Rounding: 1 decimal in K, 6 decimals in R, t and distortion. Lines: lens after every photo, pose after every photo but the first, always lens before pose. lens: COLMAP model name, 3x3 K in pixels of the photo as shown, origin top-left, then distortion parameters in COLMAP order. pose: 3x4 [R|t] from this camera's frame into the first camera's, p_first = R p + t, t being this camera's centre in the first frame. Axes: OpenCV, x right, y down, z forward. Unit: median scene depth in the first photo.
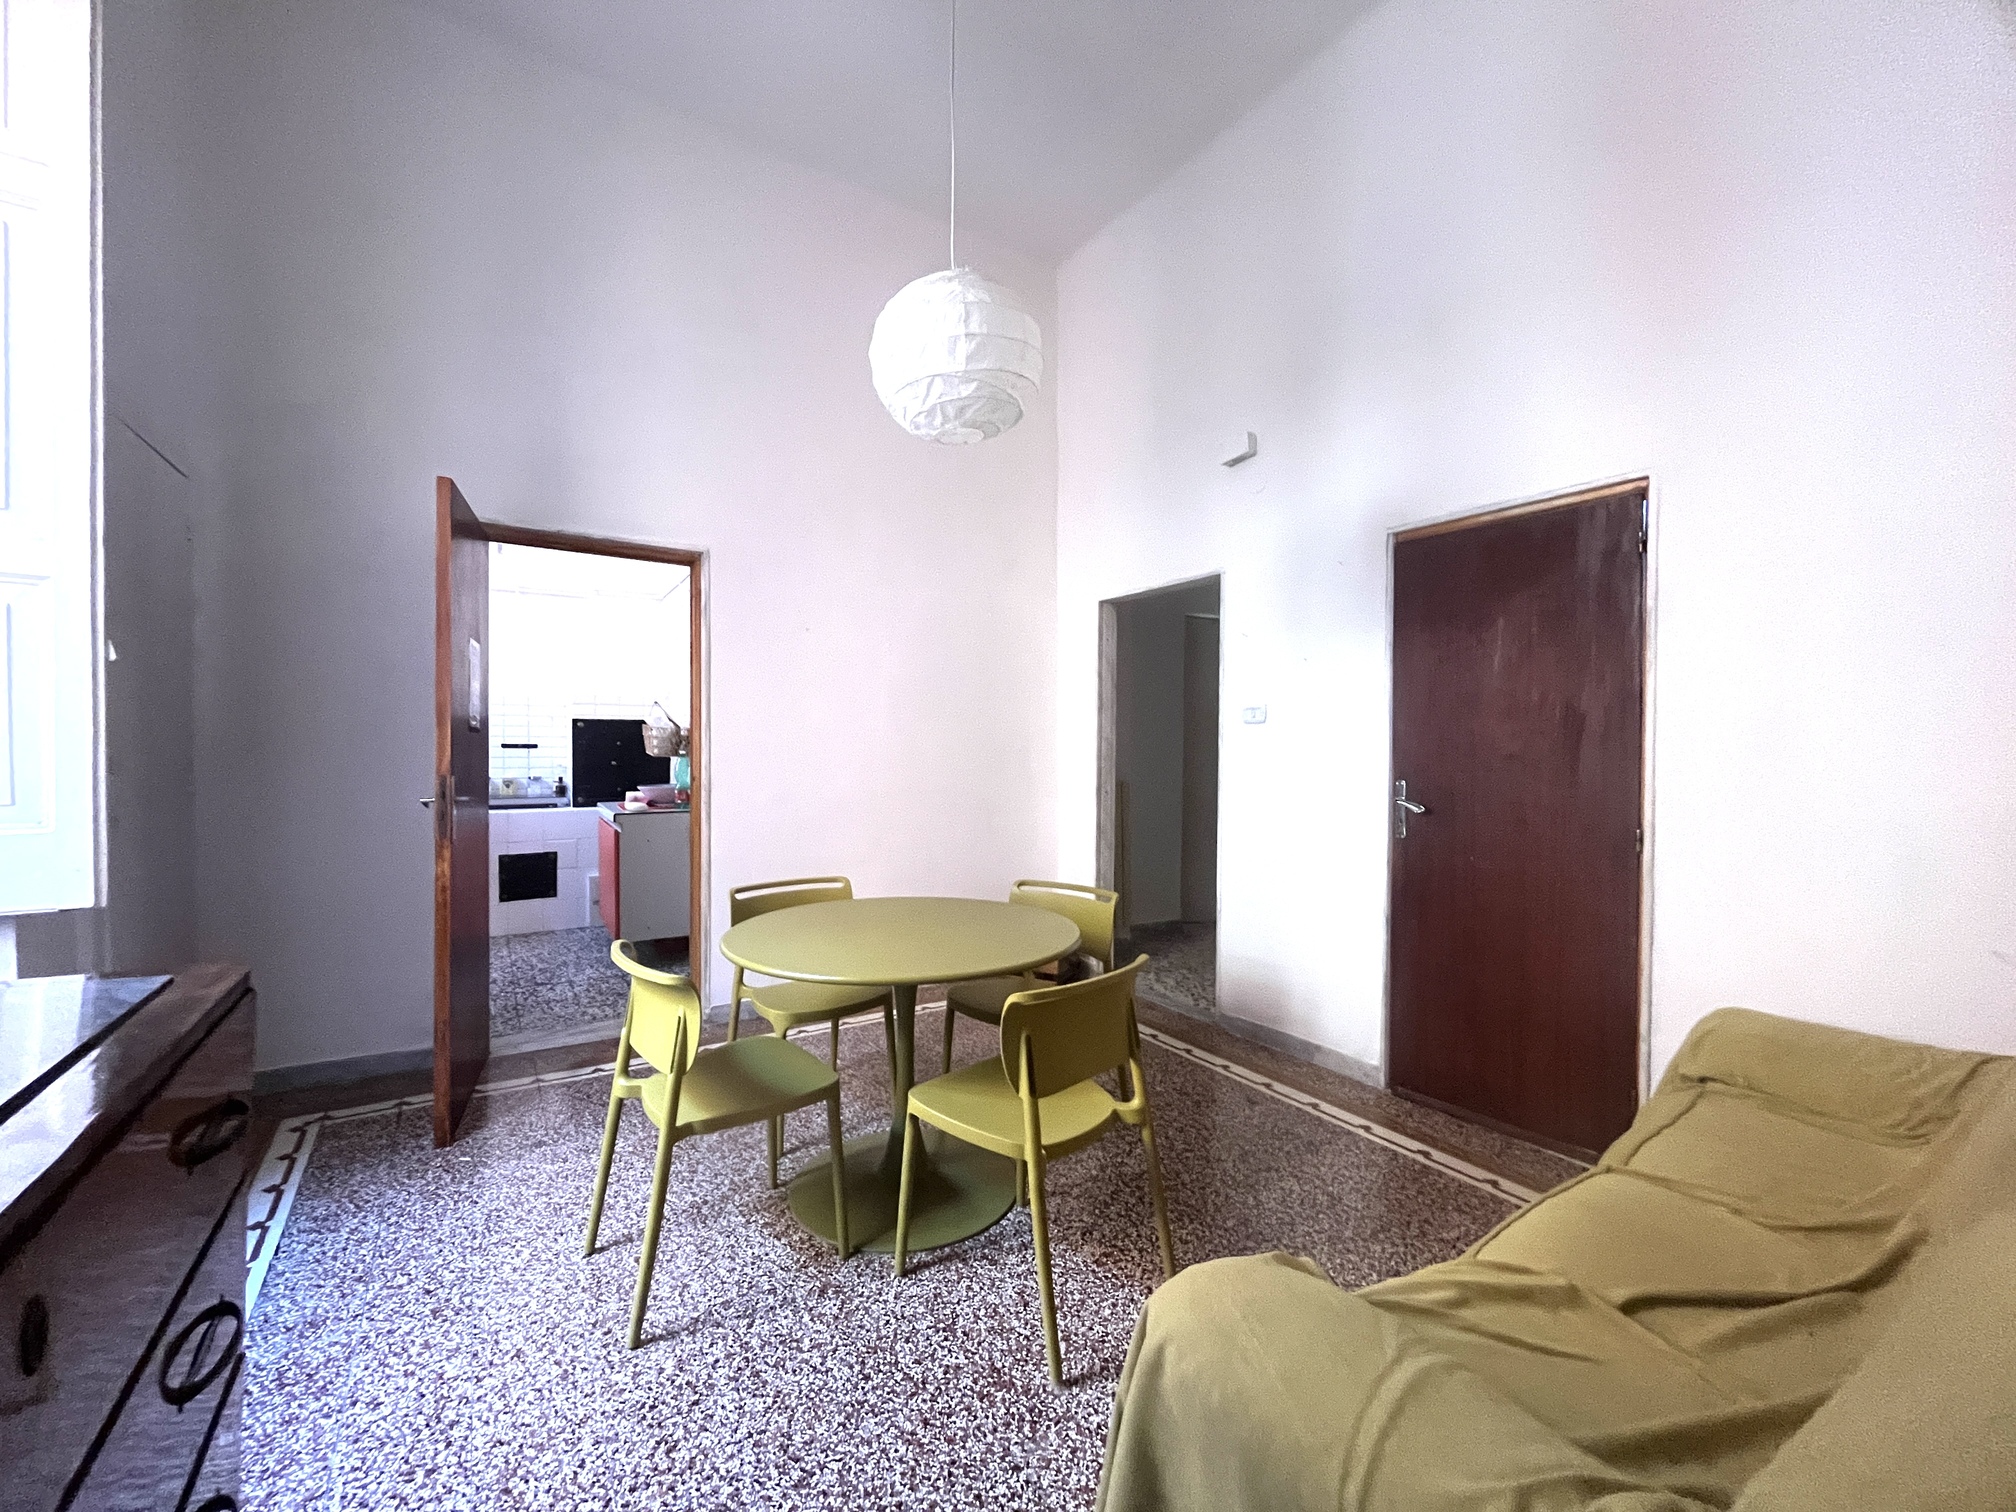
lens RADIAL K [[820.2, 0, 1005.6], [0, 820.2, 755.9], [0, 0, 1]] dist [-0.001601, -0.000824]
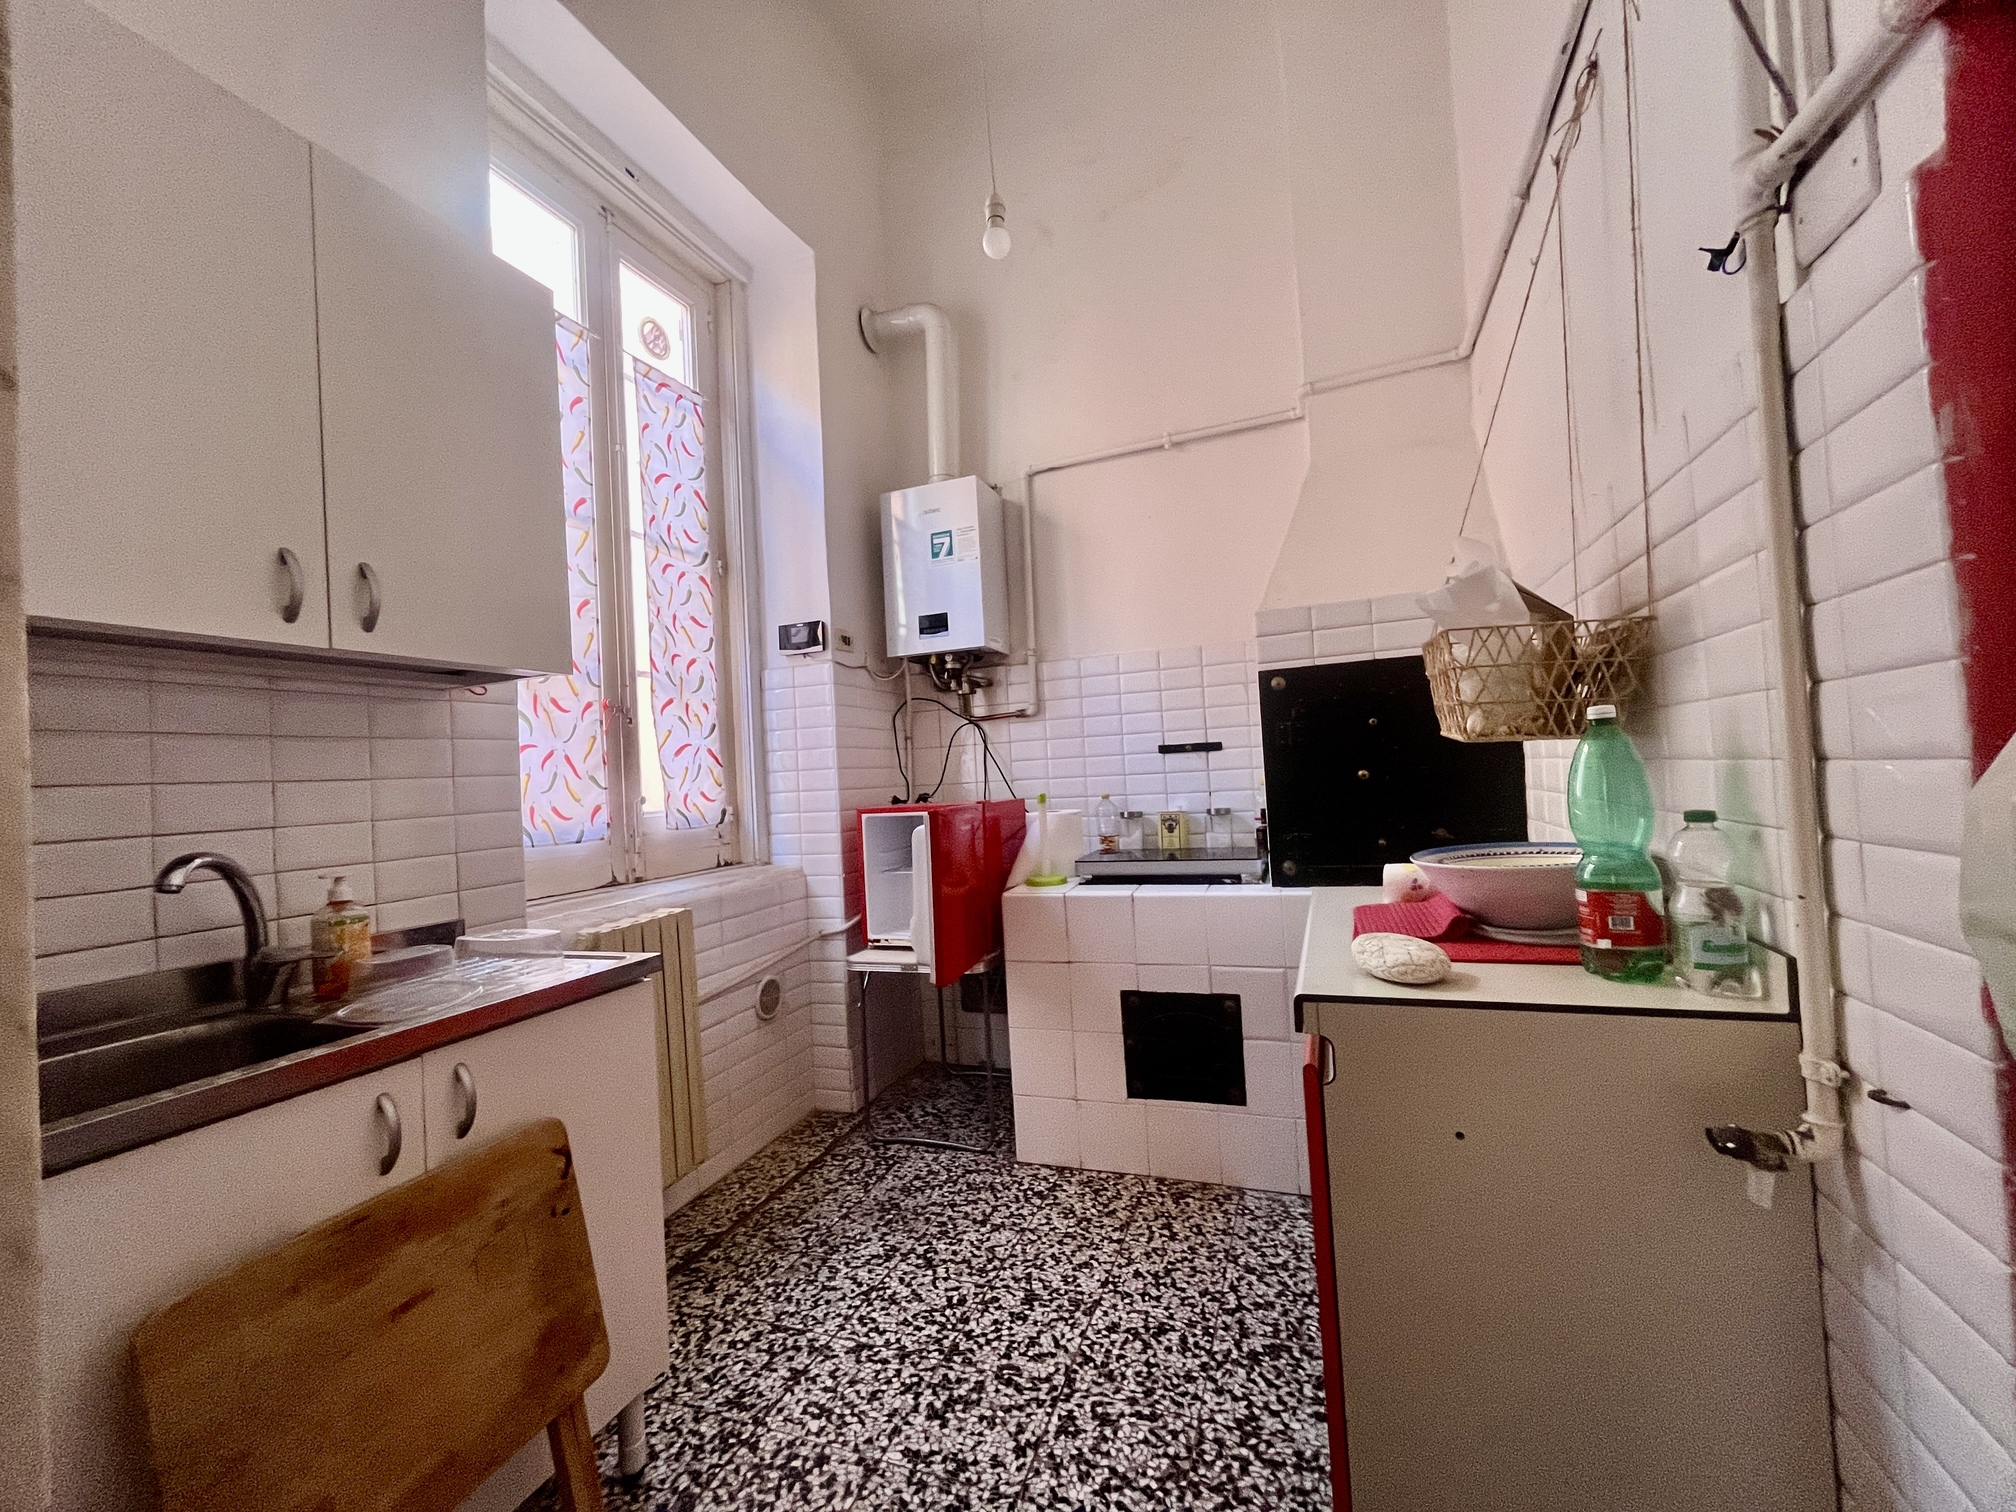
lens RADIAL K [[820.2, 0, 1005.6], [0, 820.2, 755.9], [0, 0, 1]] dist [-0.001601, -0.000824]
pose [[0.581306, -0.062378, -0.811290, -0.279883], [0.051977, 0.997868, -0.039482, 0.007635], [0.812023, -0.019217, 0.583309, 0.680344]]
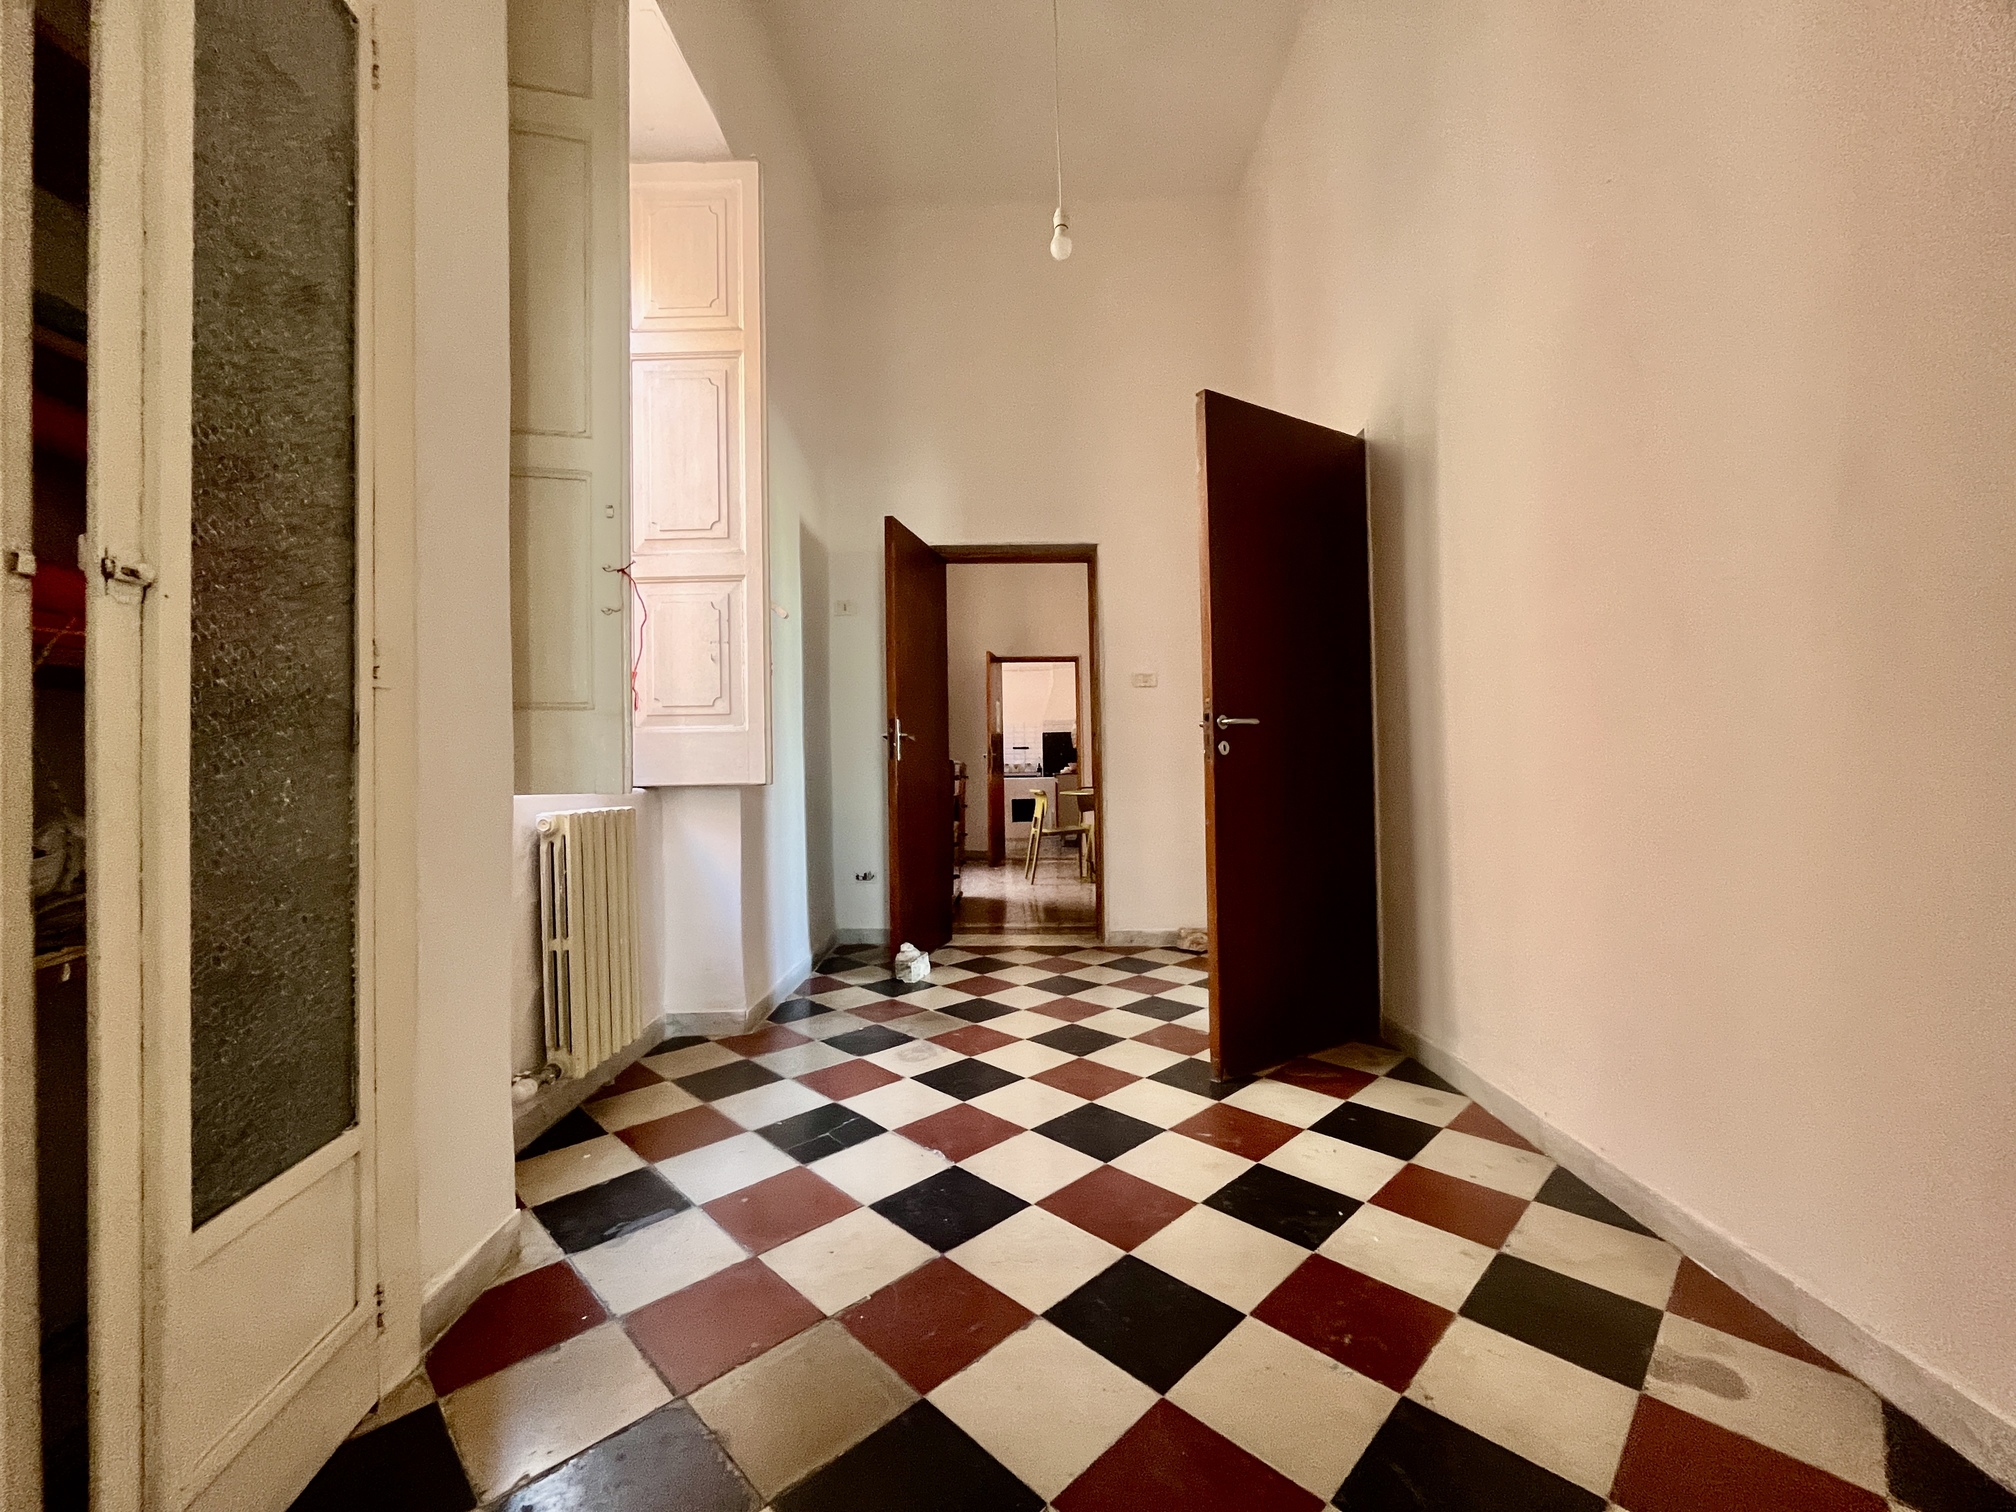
lens RADIAL K [[818.9, 0, 1002.1], [0, 818.9, 759.7], [0, 0, 1]] dist [-0.000856, -0.000324]
pose [[0.838039, -0.027109, -0.544936, 0.501521], [0.017766, 0.999591, -0.022406, 0.066983], [0.545321, 0.009095, 0.838178, -0.758774]]
